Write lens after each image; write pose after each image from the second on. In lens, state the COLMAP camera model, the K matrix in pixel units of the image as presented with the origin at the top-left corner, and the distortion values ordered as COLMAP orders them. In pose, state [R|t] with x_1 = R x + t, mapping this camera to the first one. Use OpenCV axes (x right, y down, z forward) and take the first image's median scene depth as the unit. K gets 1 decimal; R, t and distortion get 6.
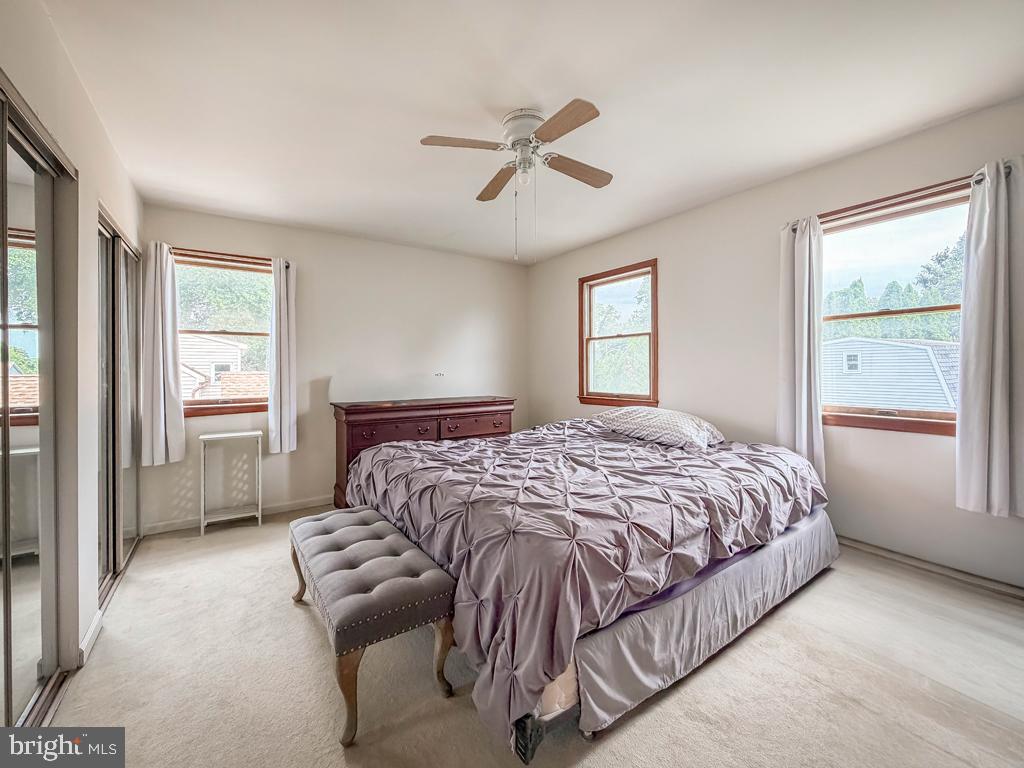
lens RADIAL K [[420.1, 0, 512.0], [0, 420.1, 384.0], [0, 0, 1]] dist [-0.002986, -0.000546]
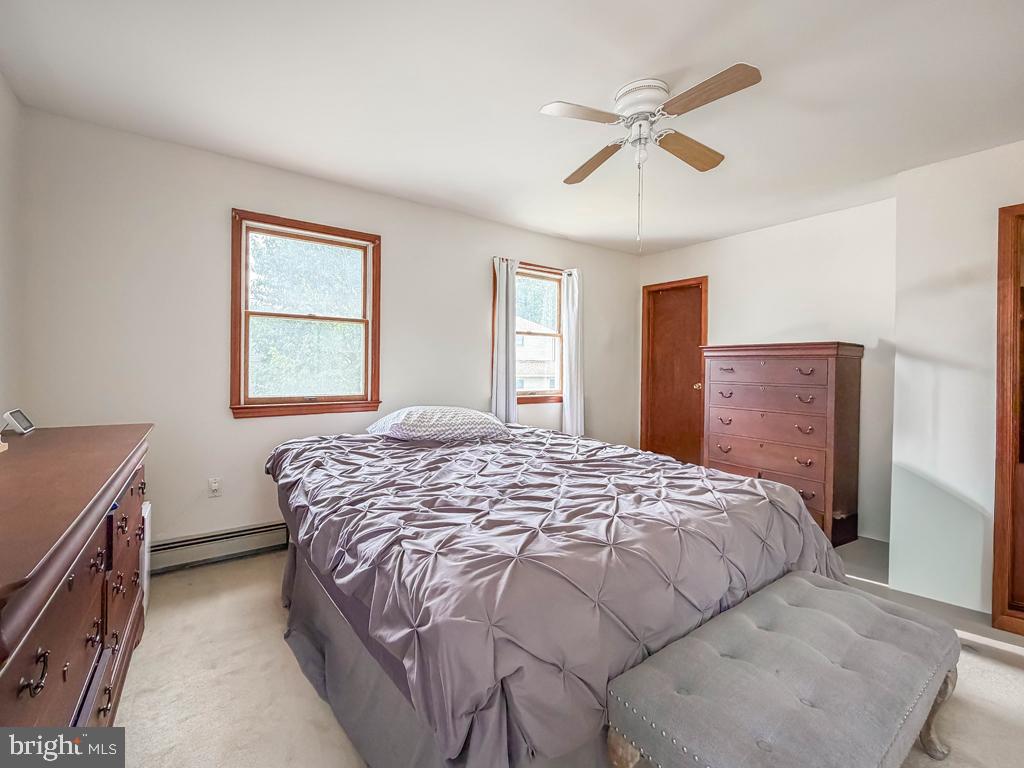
lens RADIAL K [[420.1, 0, 512.0], [0, 420.1, 384.0], [0, 0, 1]] dist [-0.002986, -0.000546]
pose [[-0.006346, -0.037051, 0.999293, -0.447638], [0.018313, 0.999141, 0.037162, -0.017925], [-0.999812, 0.018536, -0.005662, 0.621042]]
